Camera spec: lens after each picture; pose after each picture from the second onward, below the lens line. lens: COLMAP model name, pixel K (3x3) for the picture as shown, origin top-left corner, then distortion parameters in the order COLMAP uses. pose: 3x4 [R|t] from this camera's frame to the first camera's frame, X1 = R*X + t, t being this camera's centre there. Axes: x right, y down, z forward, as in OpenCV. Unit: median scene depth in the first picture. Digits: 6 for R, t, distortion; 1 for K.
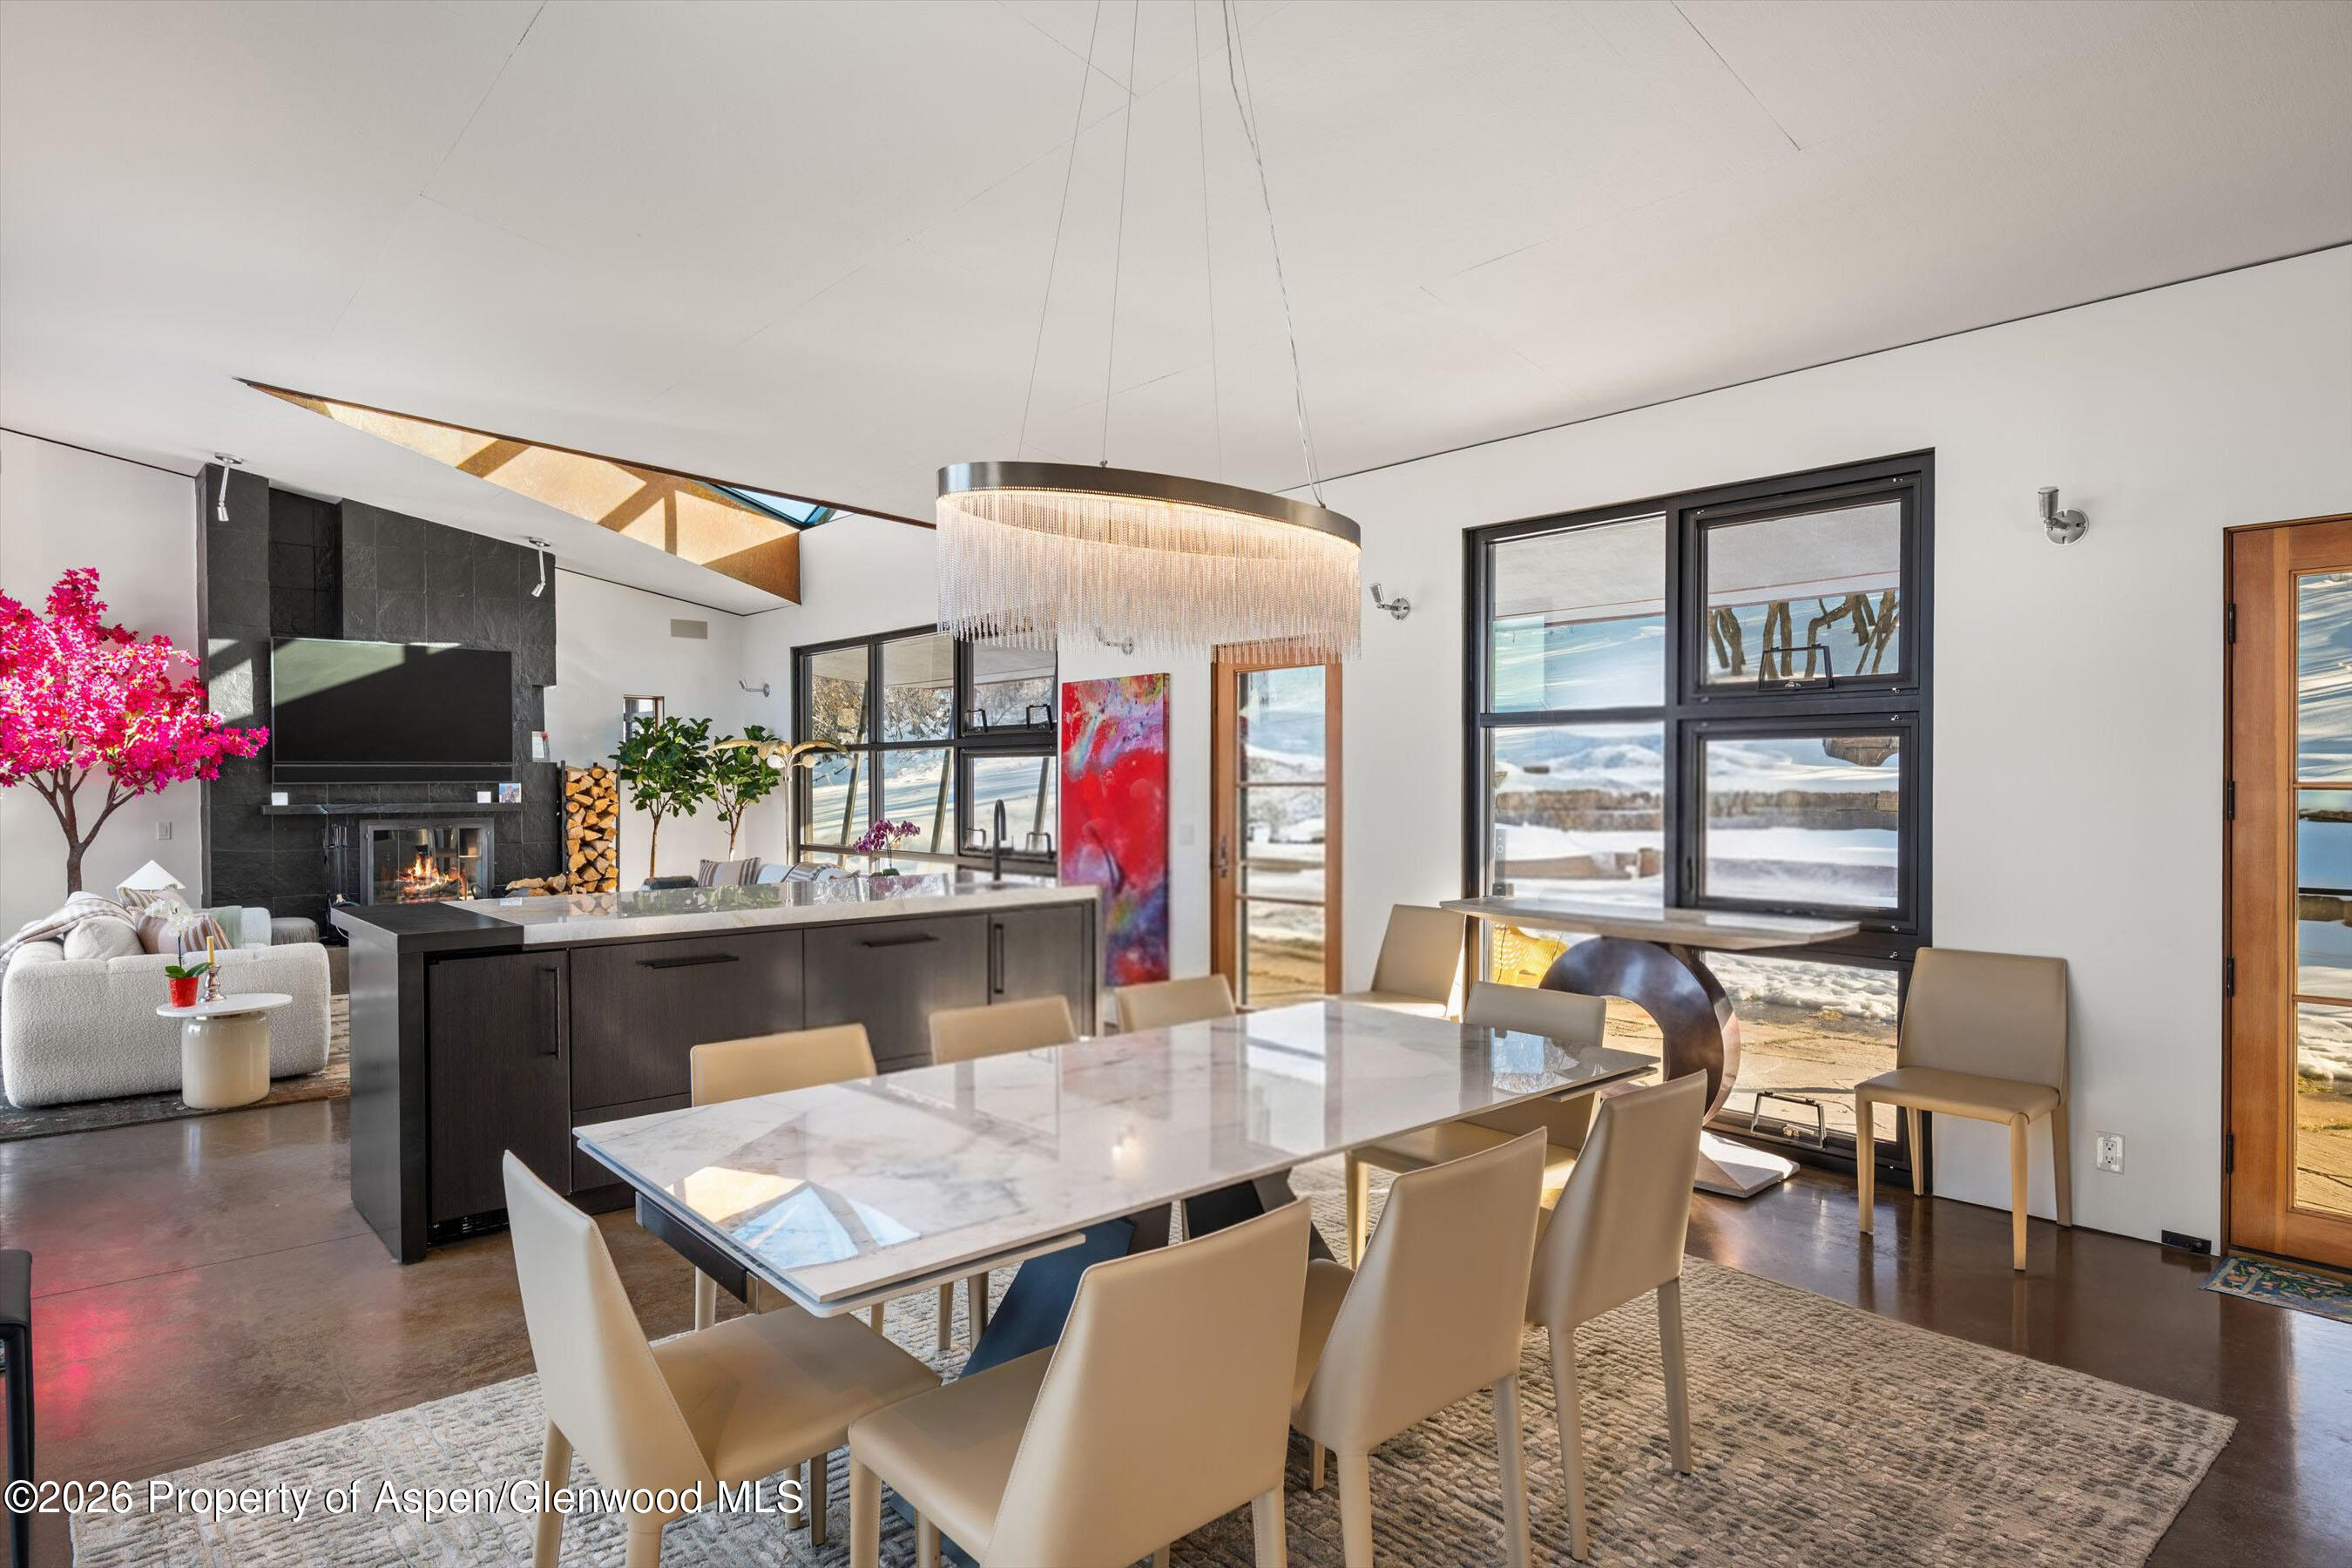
lens RADIAL K [[1284.0, 0, 1176.0], [0, 1284.0, 784.0], [0, 0, 1]] dist [0.000944, 0.000775]
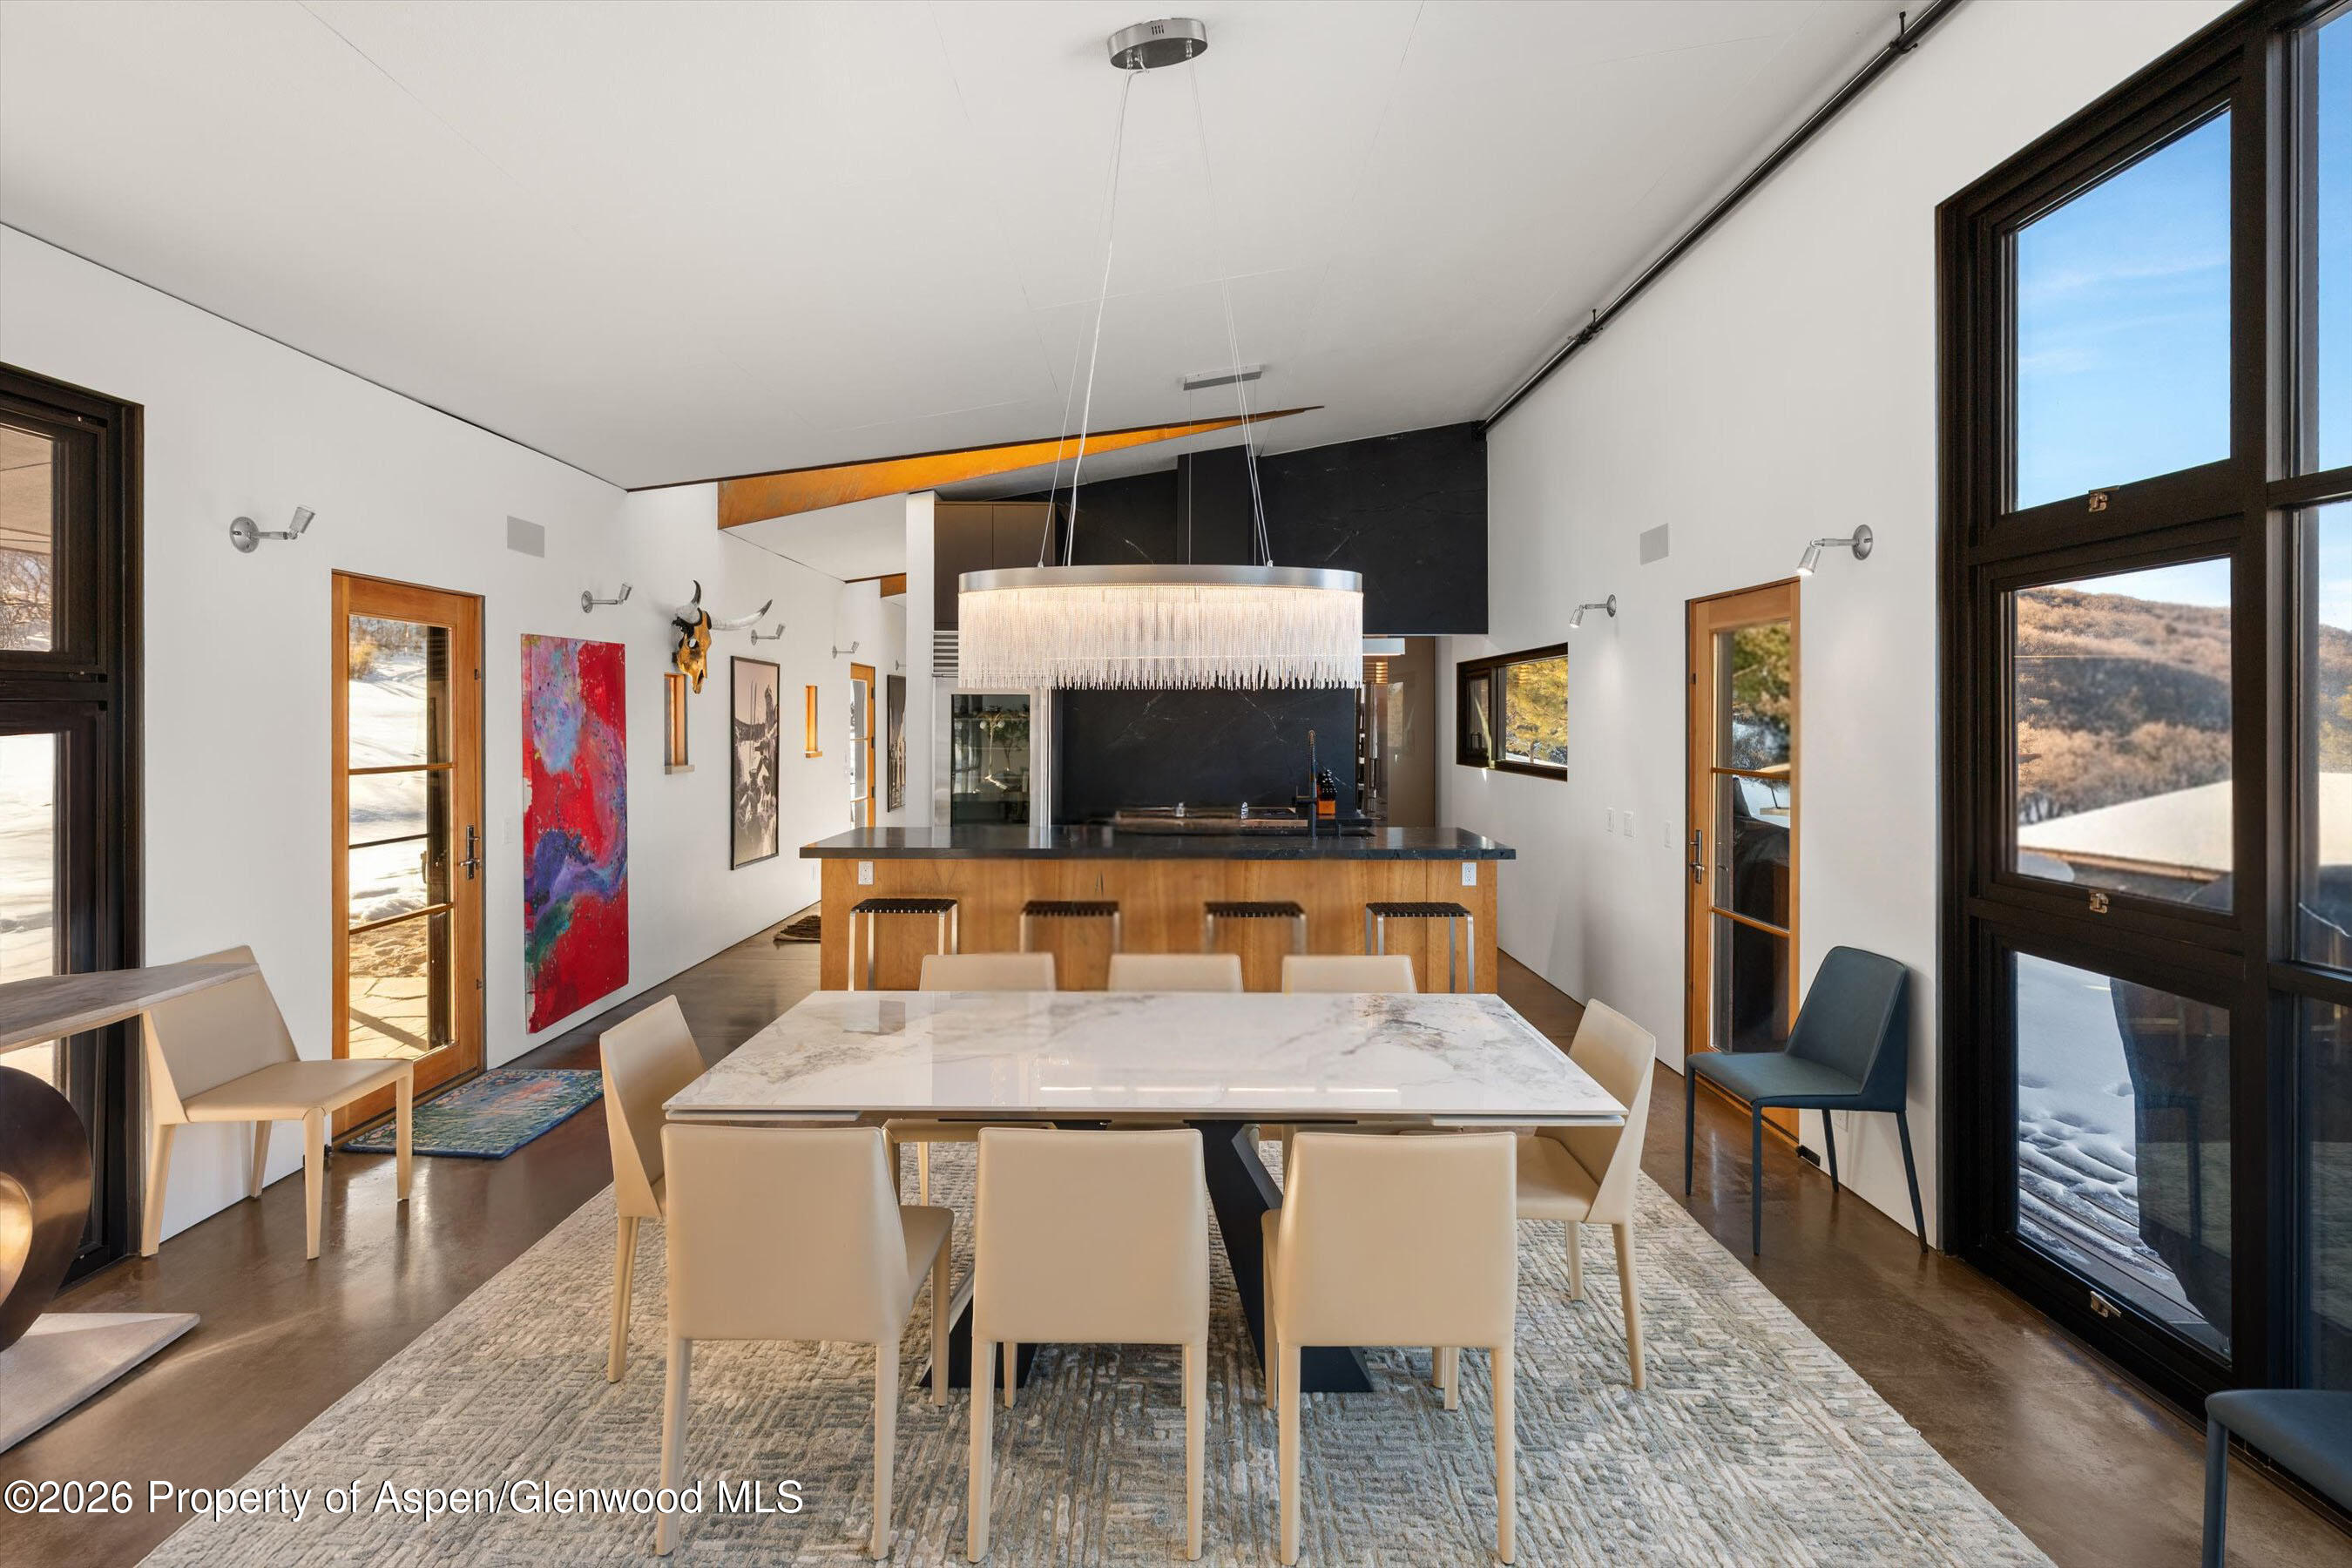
lens RADIAL K [[1145.7, 0, 1173.9], [0, 1145.7, 713.9], [0, 0, 1]] dist [-0.000552, 0.000876]
pose [[-0.763112, -0.004312, 0.646252, -0.450177], [-0.005636, 0.999984, 0.000017, -0.051602], [-0.646242, -0.003630, -0.763124, 1.104793]]
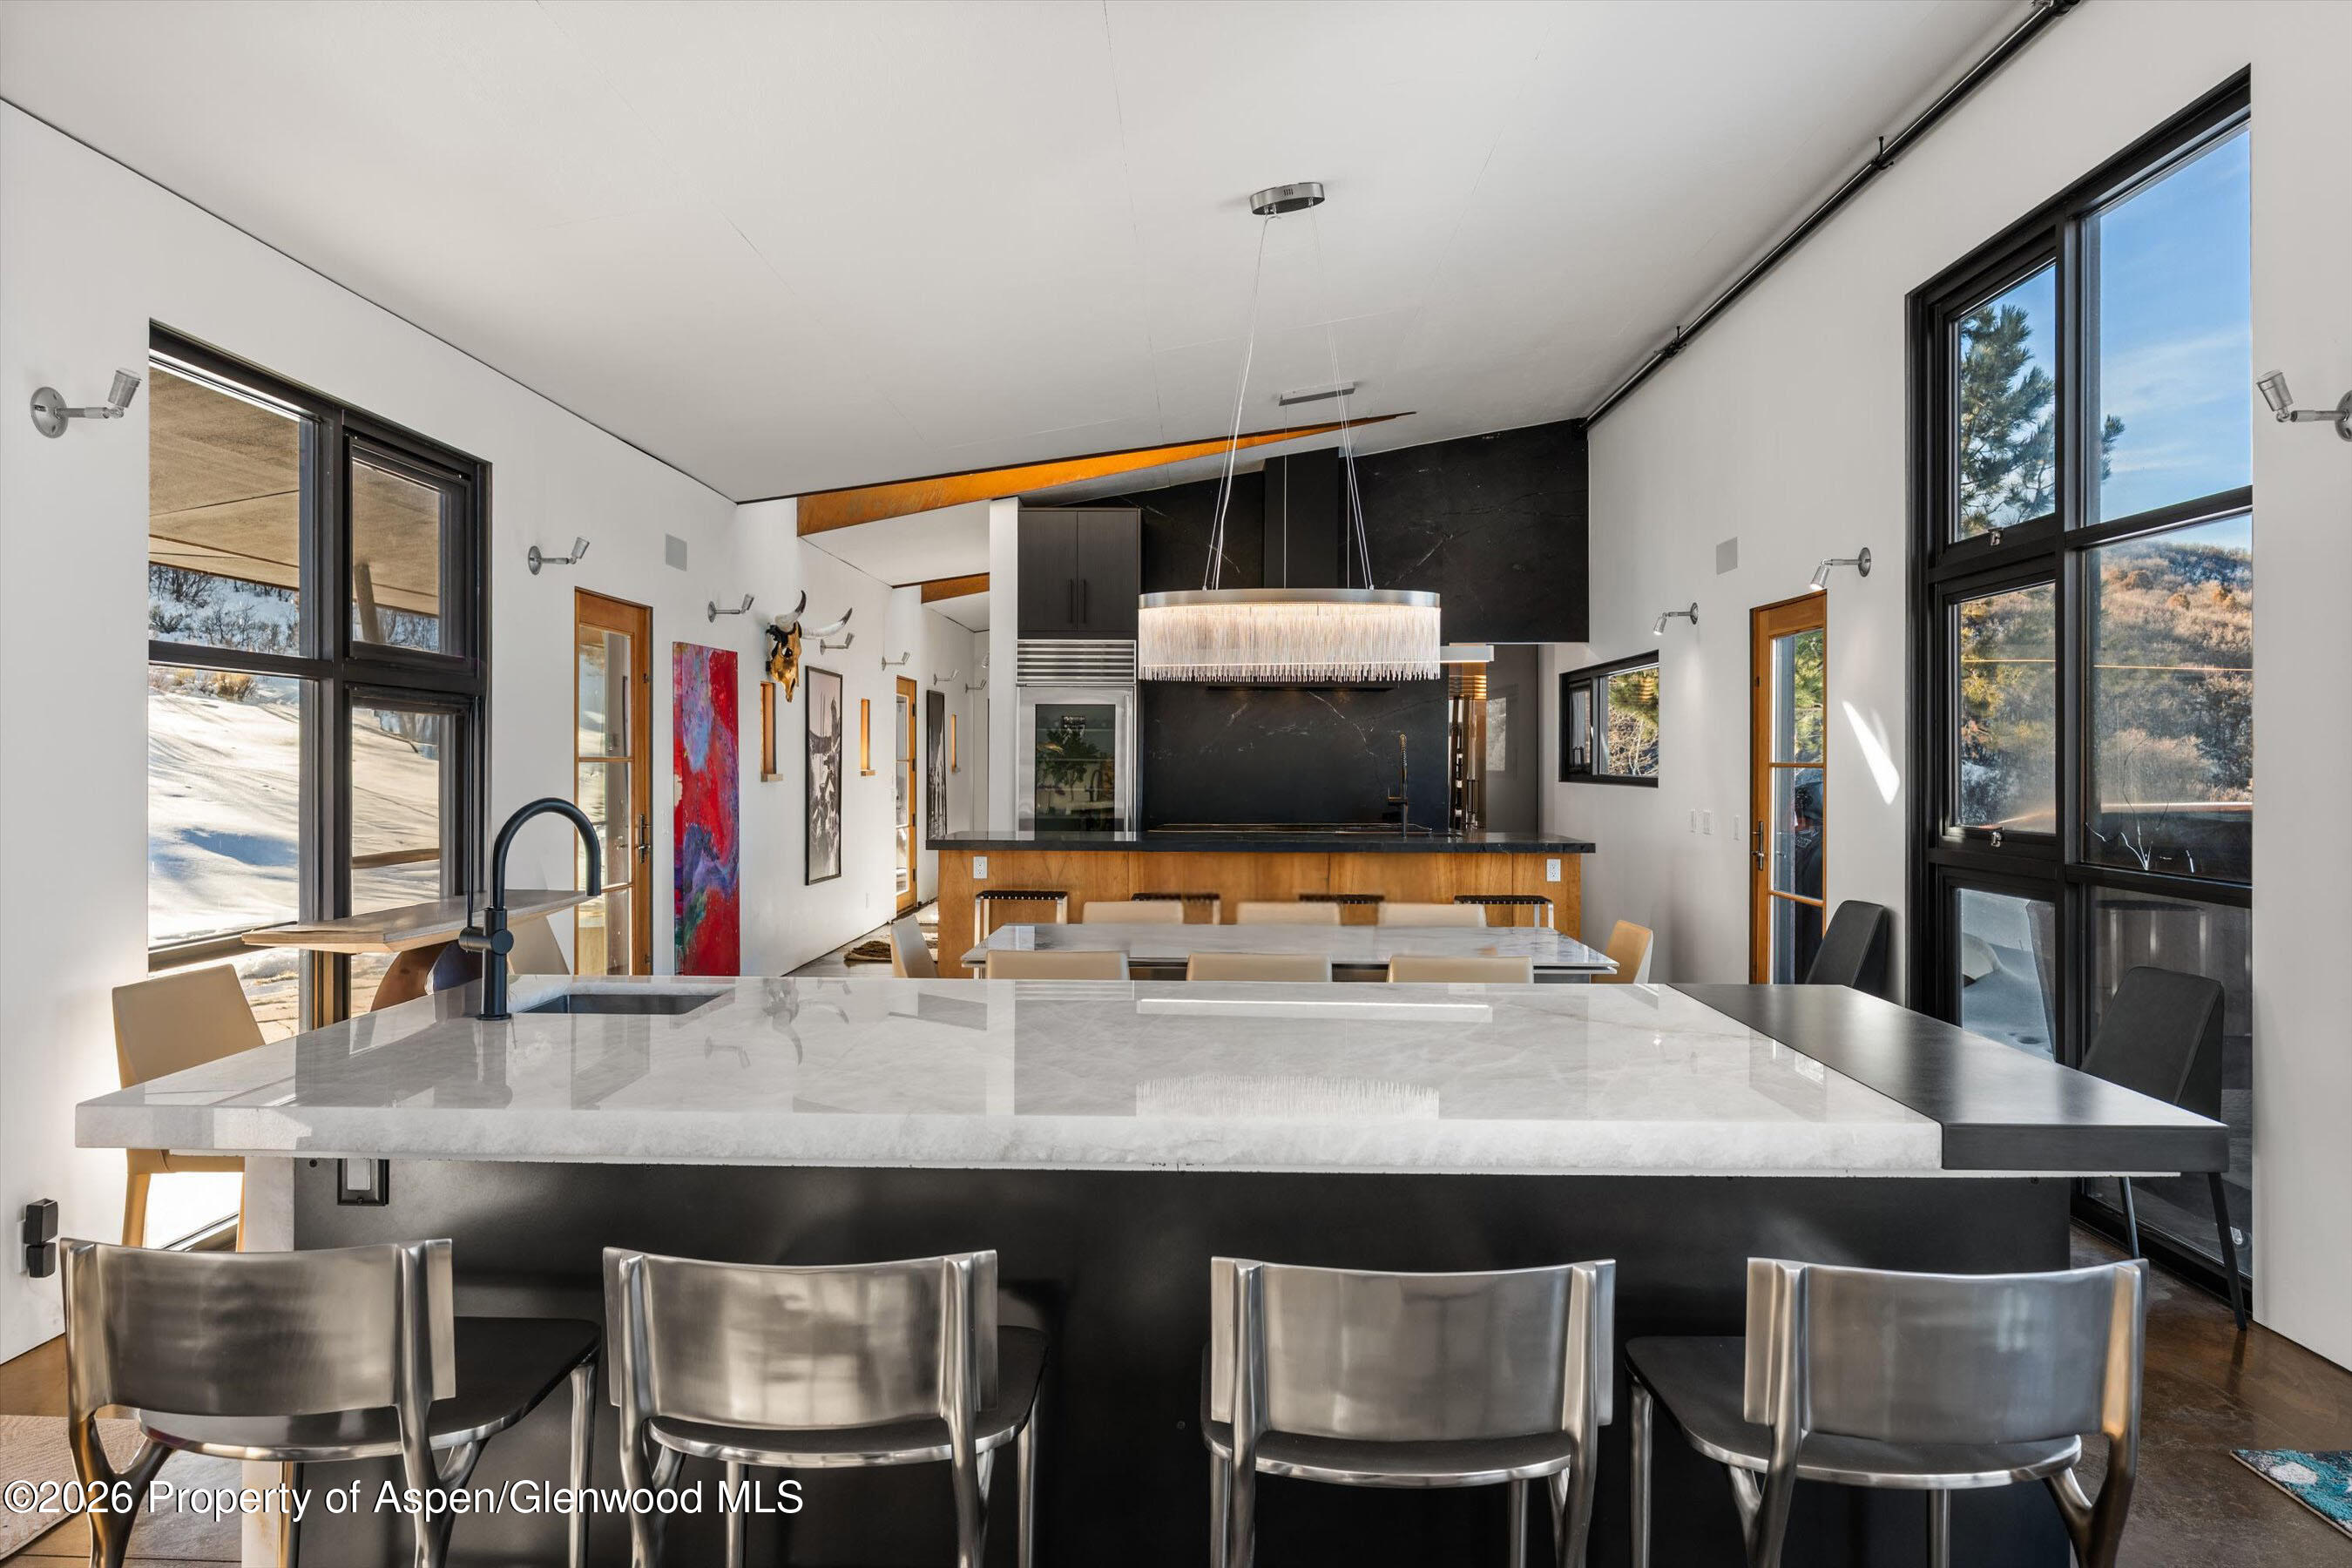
lens RADIAL K [[1538.2, 0, 1176.0], [0, 1538.2, 752.6], [0, 0, 1]] dist [0.007150, 0.001236]
pose [[-0.744994, -0.004006, 0.667059, -0.751771], [-0.005989, 0.999982, -0.000684, -0.007459], [-0.667044, -0.004505, -0.745005, 1.558670]]
